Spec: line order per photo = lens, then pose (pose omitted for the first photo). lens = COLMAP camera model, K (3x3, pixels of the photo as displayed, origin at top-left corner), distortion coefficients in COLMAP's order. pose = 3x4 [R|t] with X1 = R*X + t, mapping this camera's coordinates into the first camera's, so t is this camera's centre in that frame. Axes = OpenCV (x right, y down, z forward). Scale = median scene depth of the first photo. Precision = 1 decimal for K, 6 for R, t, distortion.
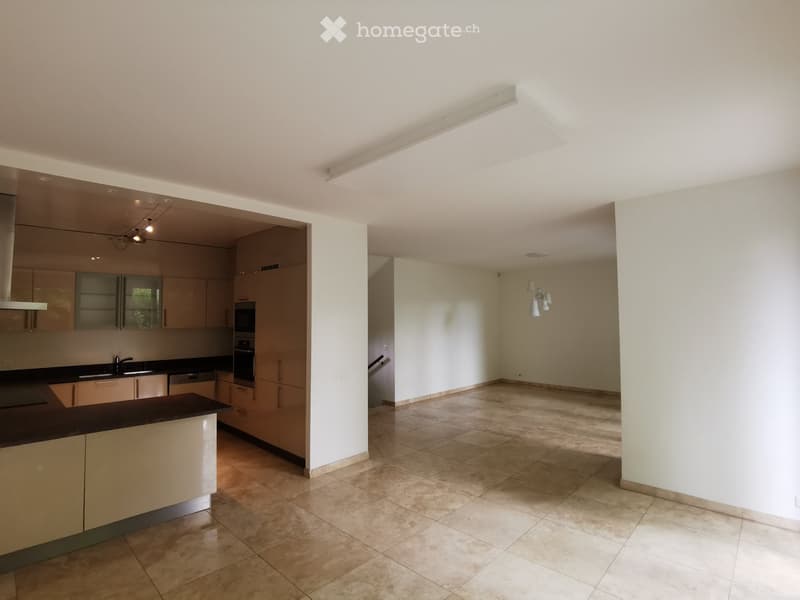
lens RADIAL K [[399.5, 0, 393.4], [0, 399.5, 294.7], [0, 0, 1]] dist [-0.034170, -0.000982]
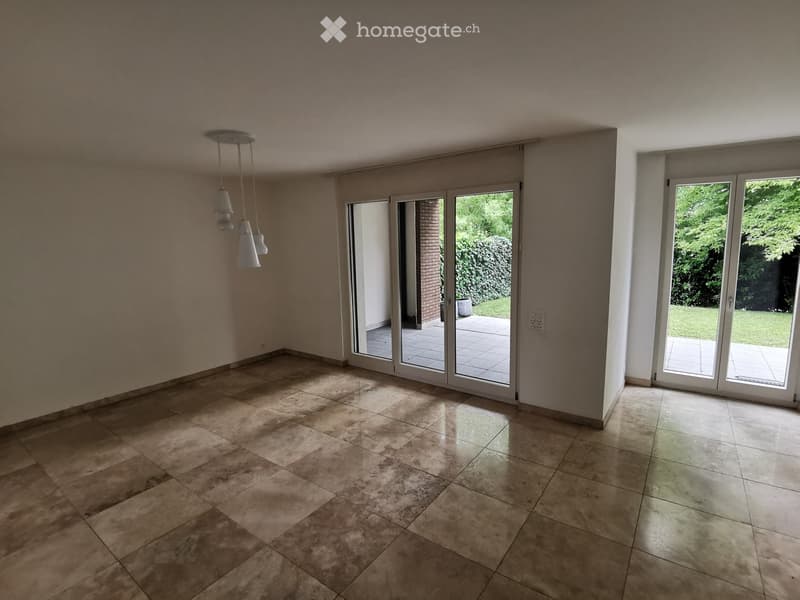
lens RADIAL K [[399.5, 0, 393.4], [0, 399.5, 294.7], [0, 0, 1]] dist [-0.034170, -0.000982]
pose [[-0.133852, -0.132024, 0.982168, -0.219177], [-0.028577, 0.991188, 0.129342, 0.026351], [-0.990589, -0.010755, -0.136445, 1.229756]]
